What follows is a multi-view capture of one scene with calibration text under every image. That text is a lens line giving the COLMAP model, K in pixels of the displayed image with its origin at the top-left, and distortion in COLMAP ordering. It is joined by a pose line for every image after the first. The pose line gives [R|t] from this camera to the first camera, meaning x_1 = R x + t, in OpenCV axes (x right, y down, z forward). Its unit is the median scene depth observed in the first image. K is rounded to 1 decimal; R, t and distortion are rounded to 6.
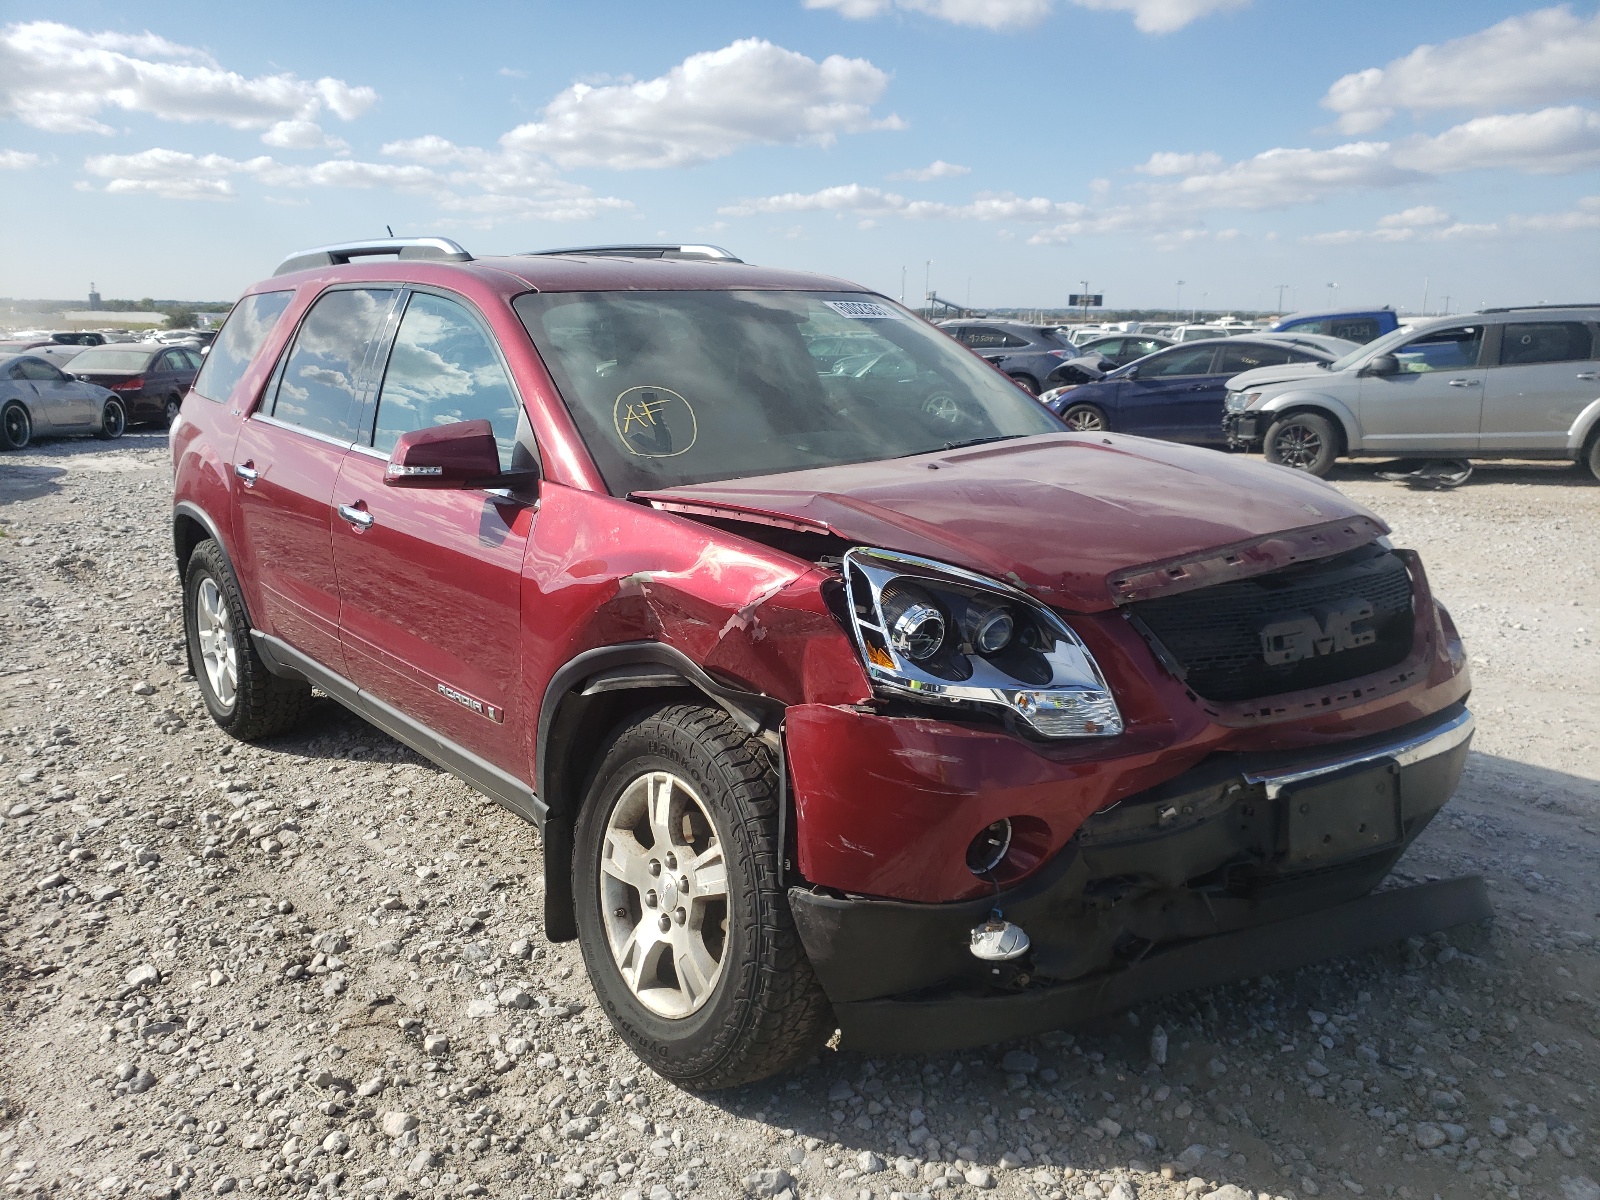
lens RADIAL K [[1273.1, 0, 800.0], [0, 1273.1, 600.0], [0, 0, 1]] dist [-0.012394, 0.051524]
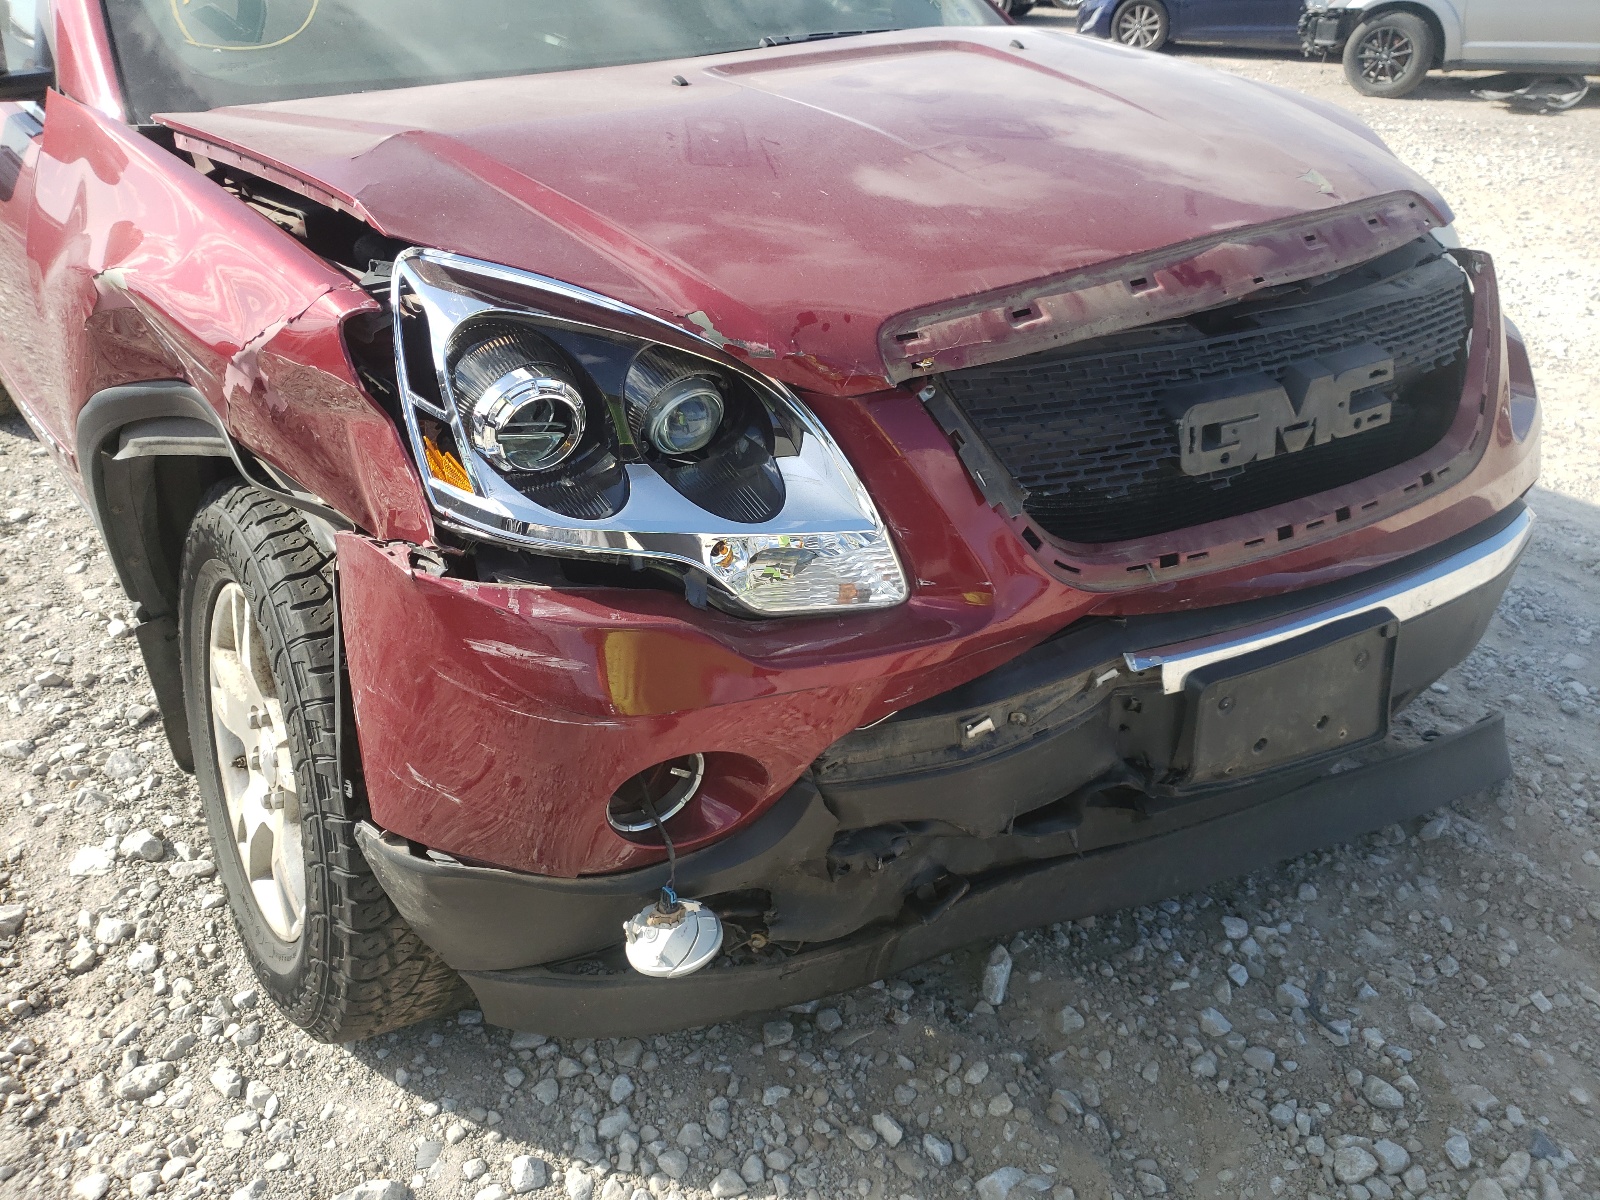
lens RADIAL K [[1315.6, 0, 800.0], [0, 1315.6, 600.0], [0, 0, 1]] dist [0.006046, 0.015462]
pose [[0.999459, 0.030932, -0.011154, 0.184732], [-0.026623, 0.960326, 0.277605, -0.050118], [0.019299, -0.277158, 0.960630, 0.377251]]
